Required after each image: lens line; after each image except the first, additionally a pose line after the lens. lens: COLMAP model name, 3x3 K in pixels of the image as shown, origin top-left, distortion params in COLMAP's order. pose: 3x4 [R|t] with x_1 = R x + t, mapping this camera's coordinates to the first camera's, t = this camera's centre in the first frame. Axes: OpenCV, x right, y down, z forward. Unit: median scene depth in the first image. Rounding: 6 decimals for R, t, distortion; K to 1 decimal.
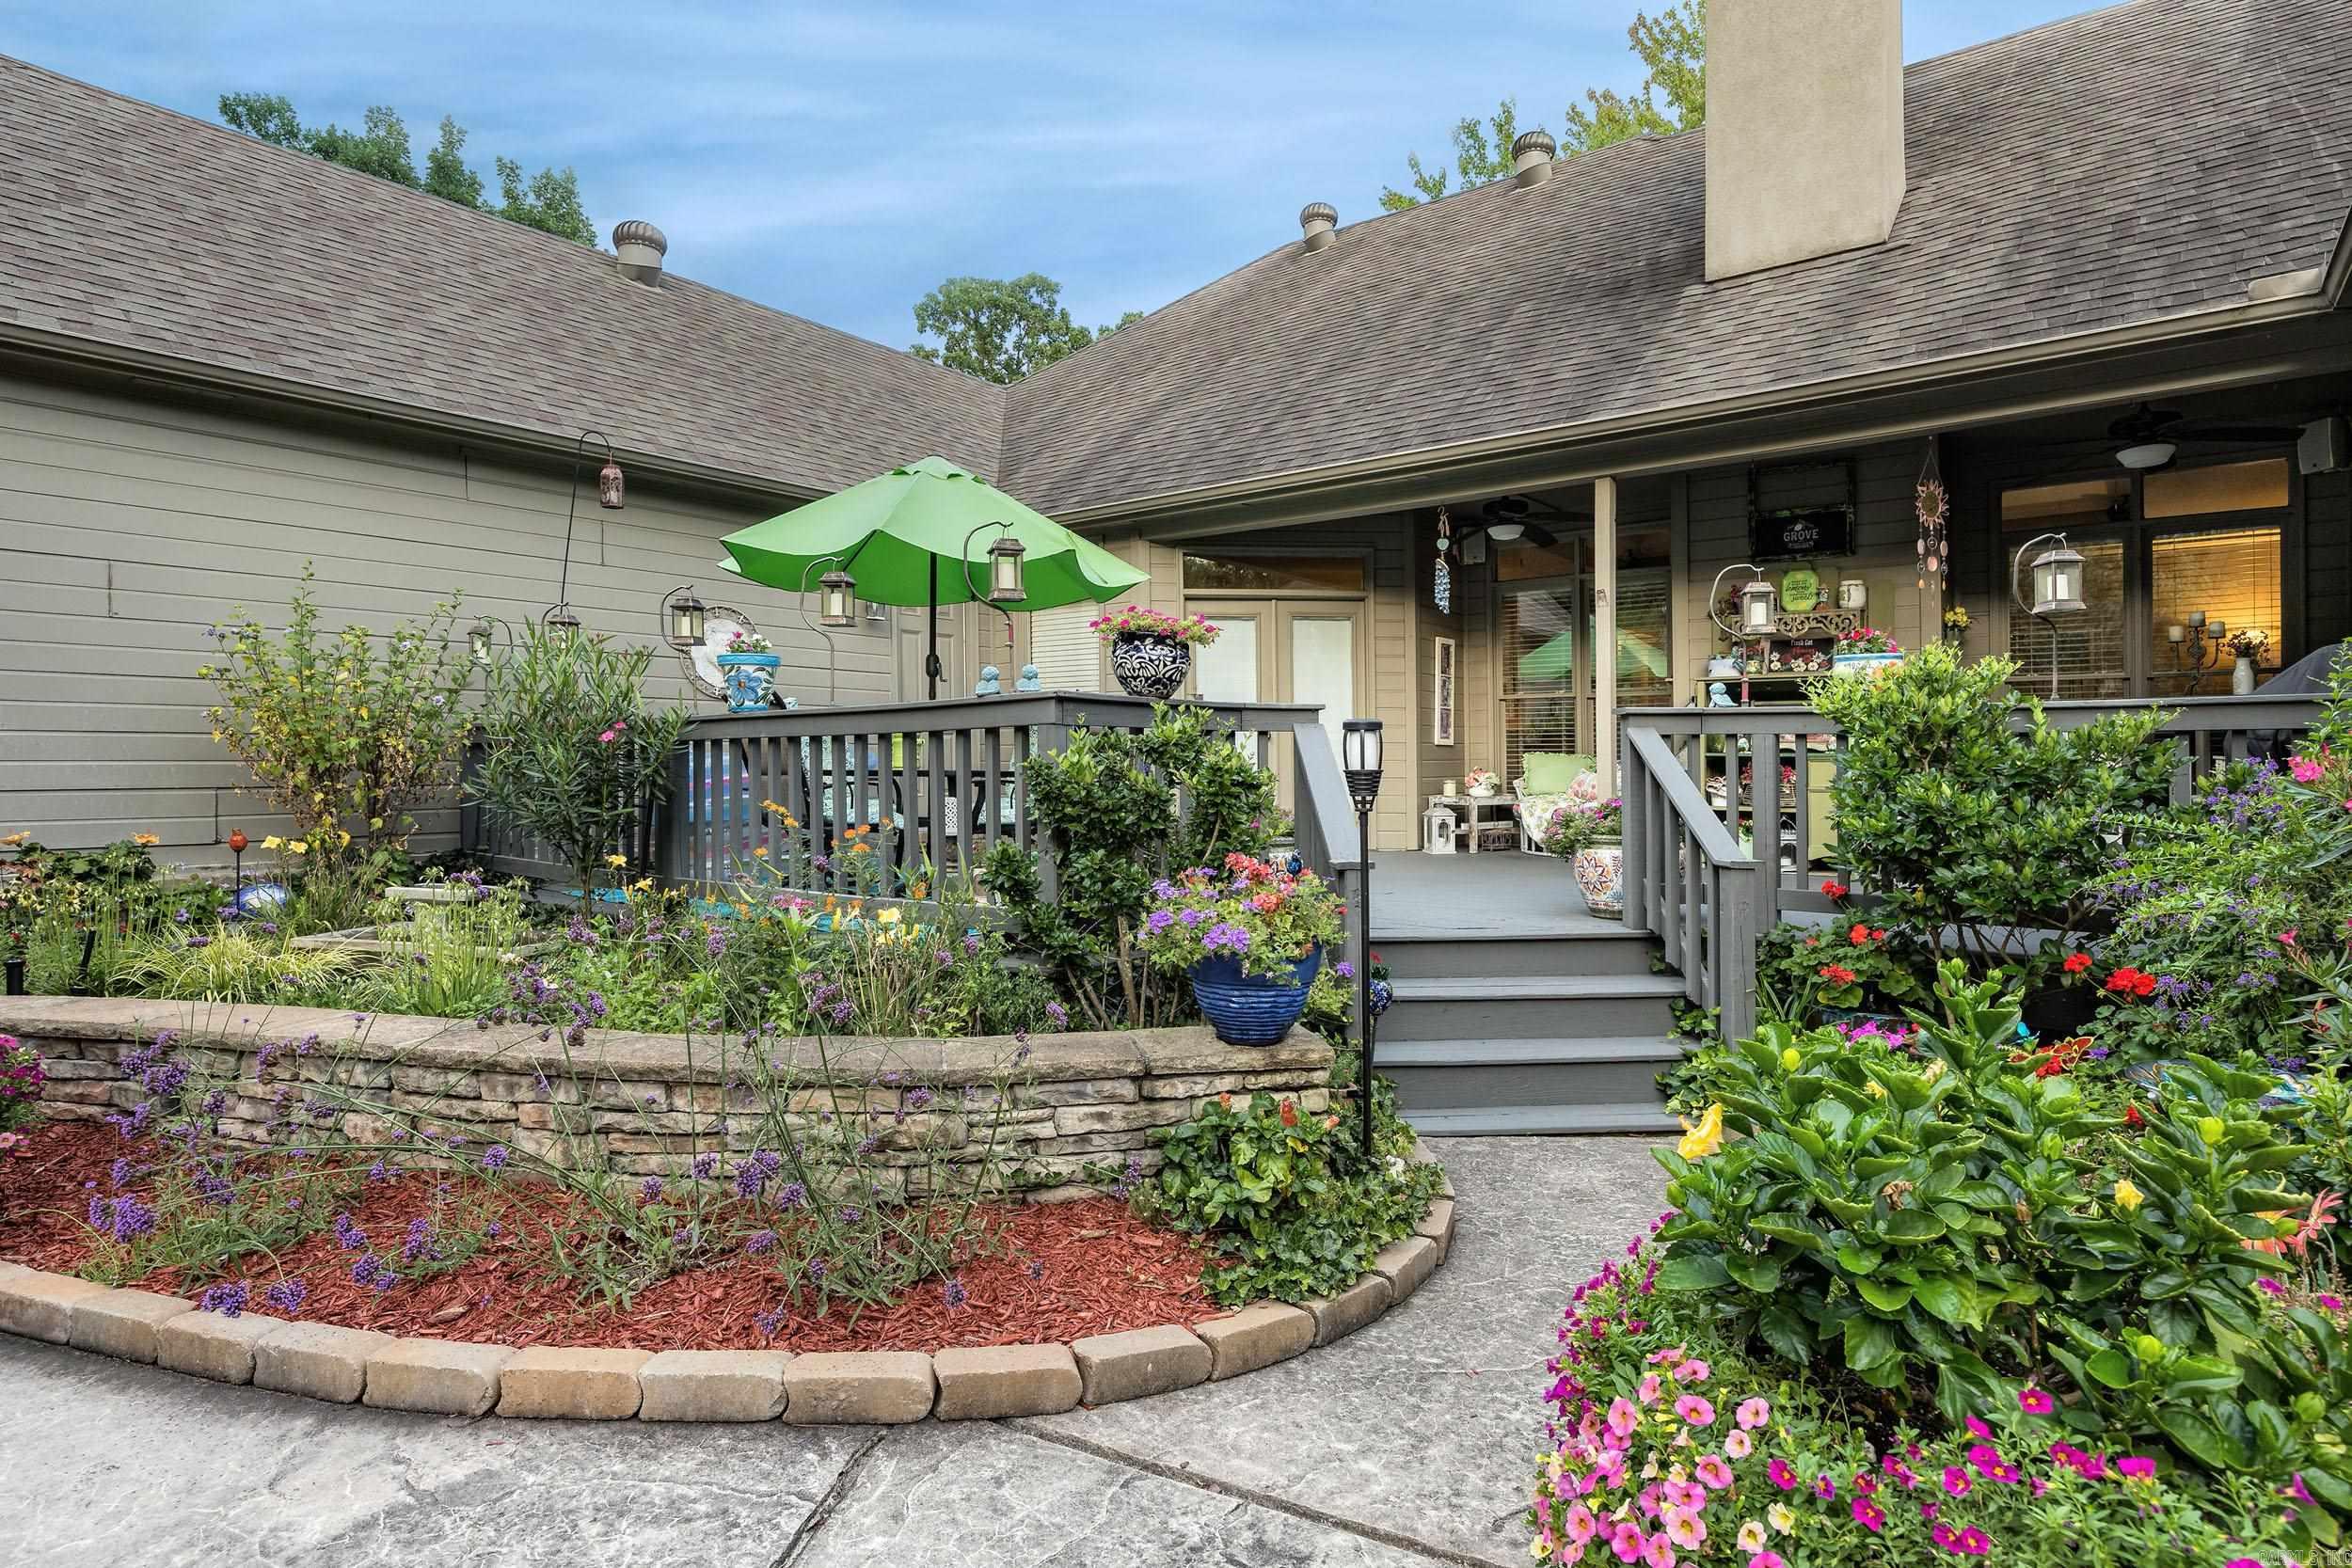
lens RADIAL K [[1282.5, 0, 1212.3], [0, 1282.5, 768.9], [0, 0, 1]] dist [-0.003955, 0.001626]
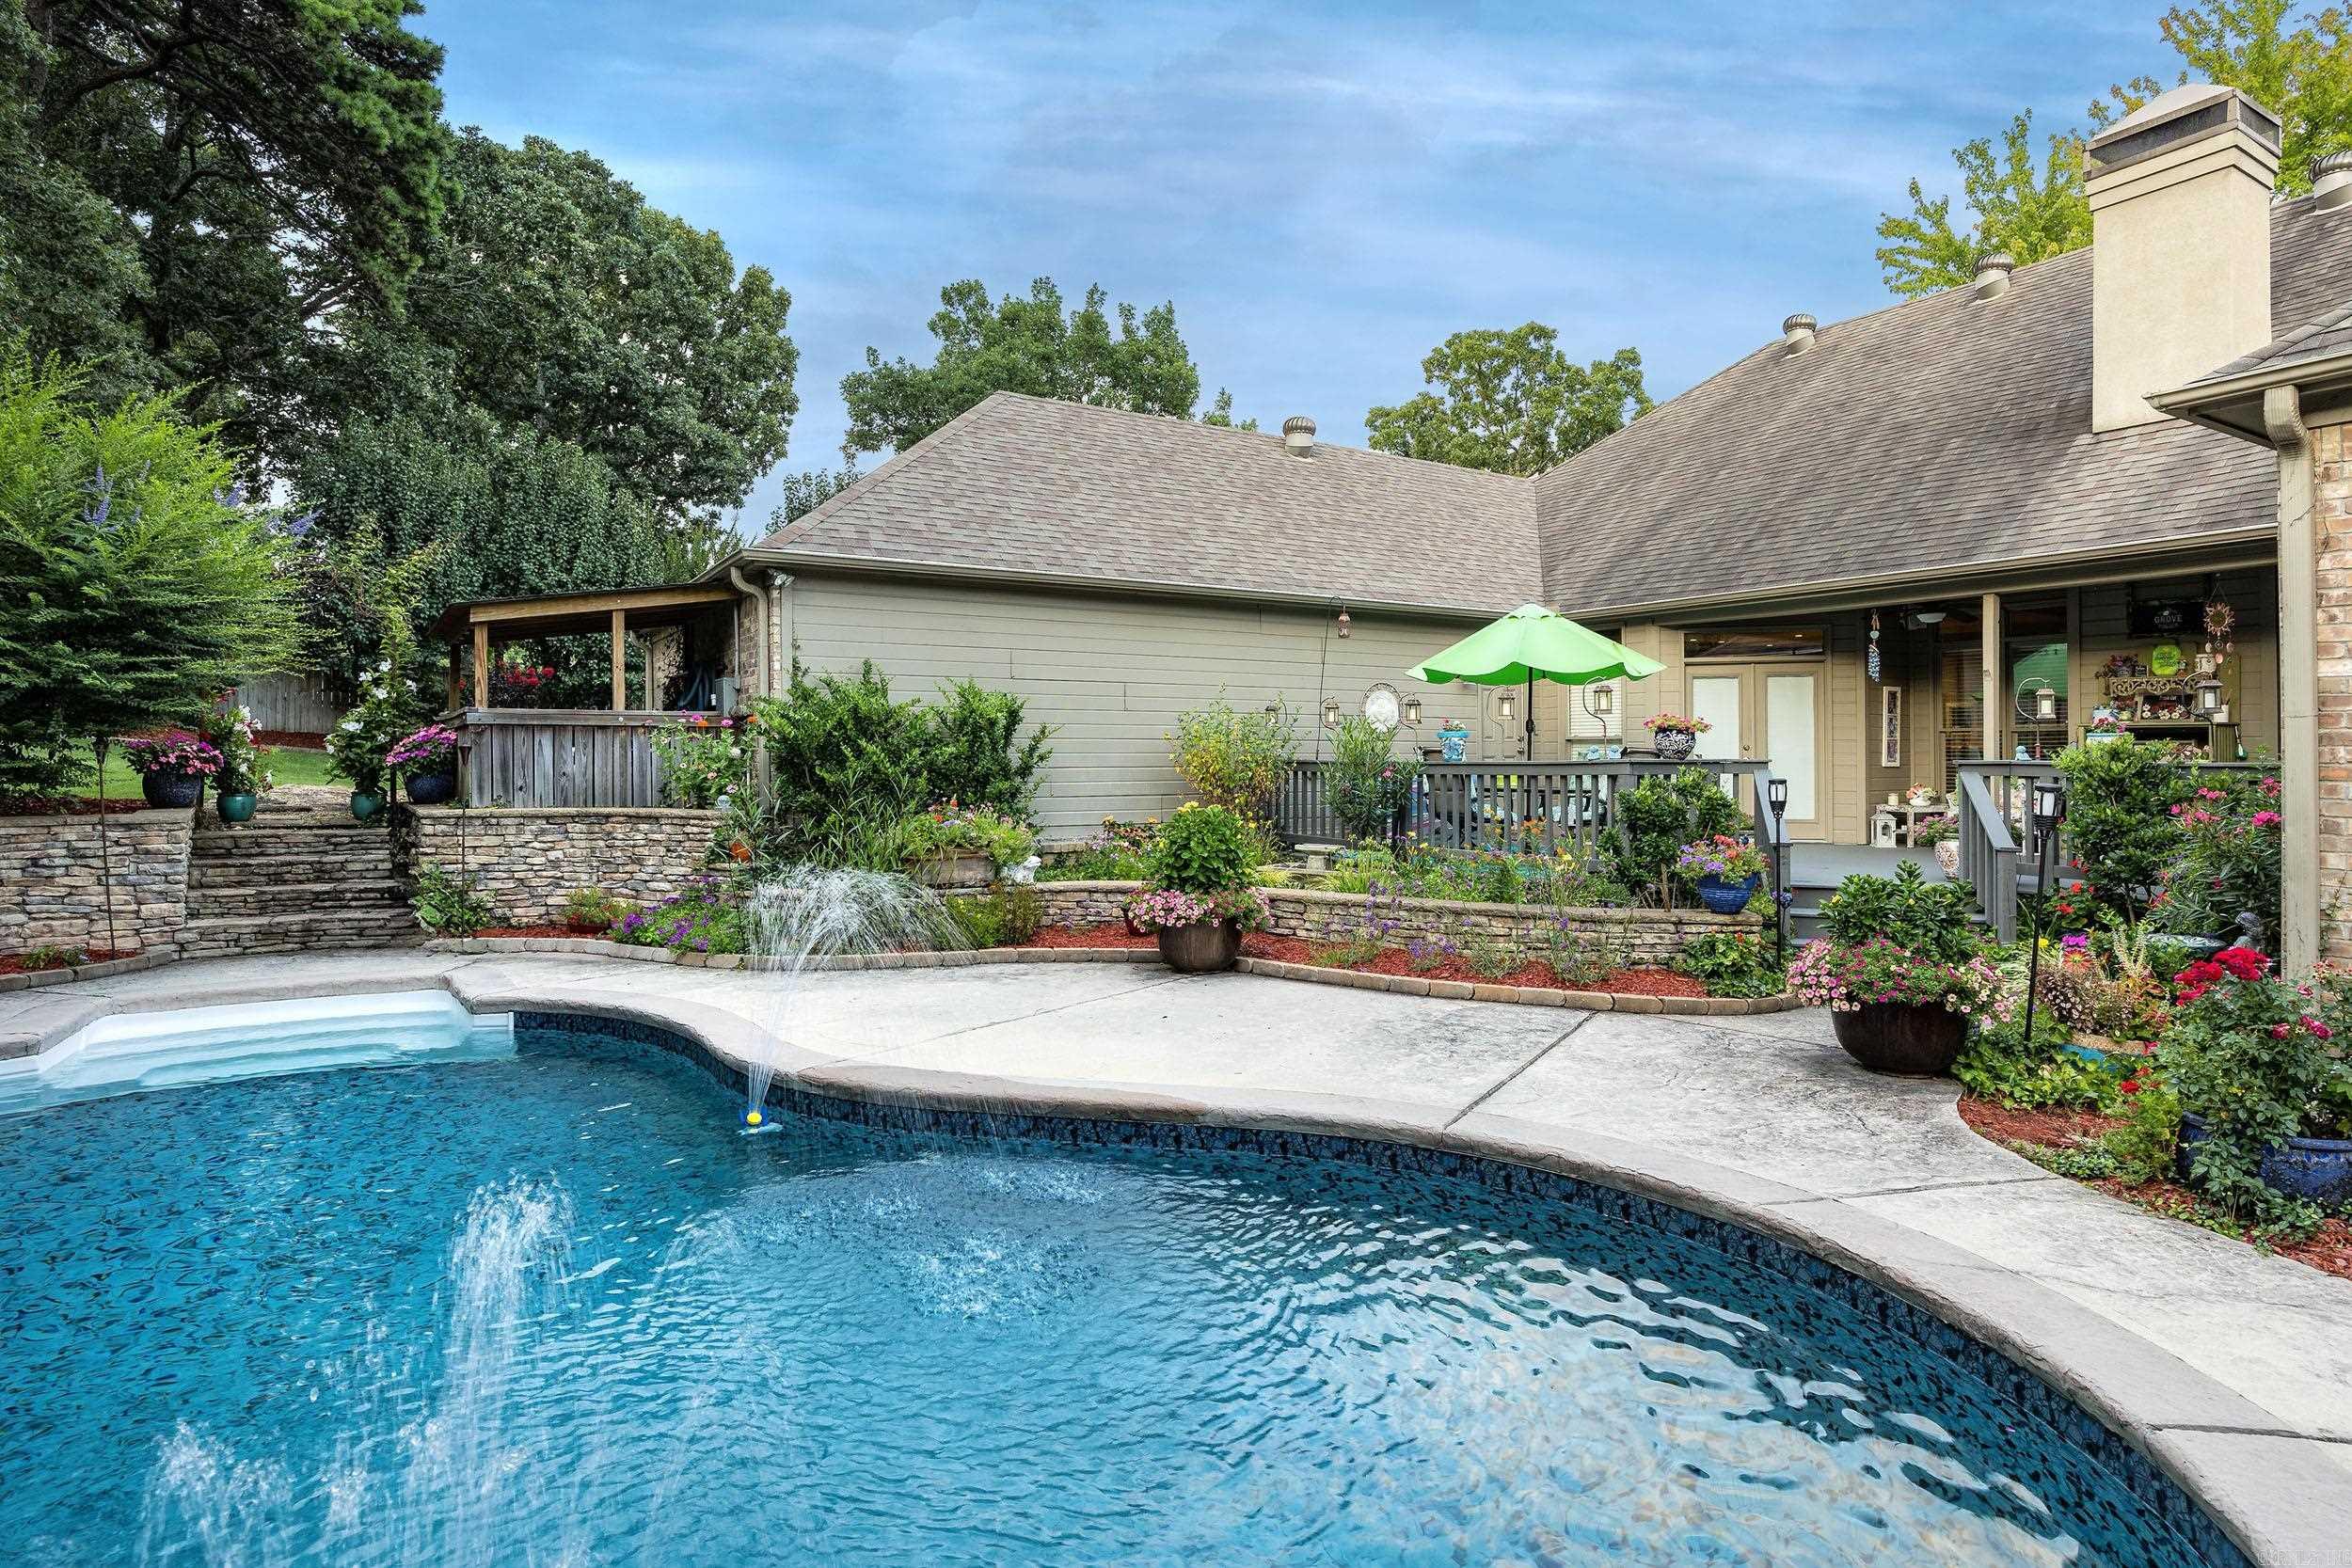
lens RADIAL K [[1282.5, 0, 1212.3], [0, 1282.5, 768.9], [0, 0, 1]] dist [-0.003955, 0.001626]
pose [[0.934199, 0.003471, -0.356736, -0.004595], [-0.001869, 0.999987, 0.004833, -0.027377], [0.356748, -0.003848, 0.934193, -0.638602]]
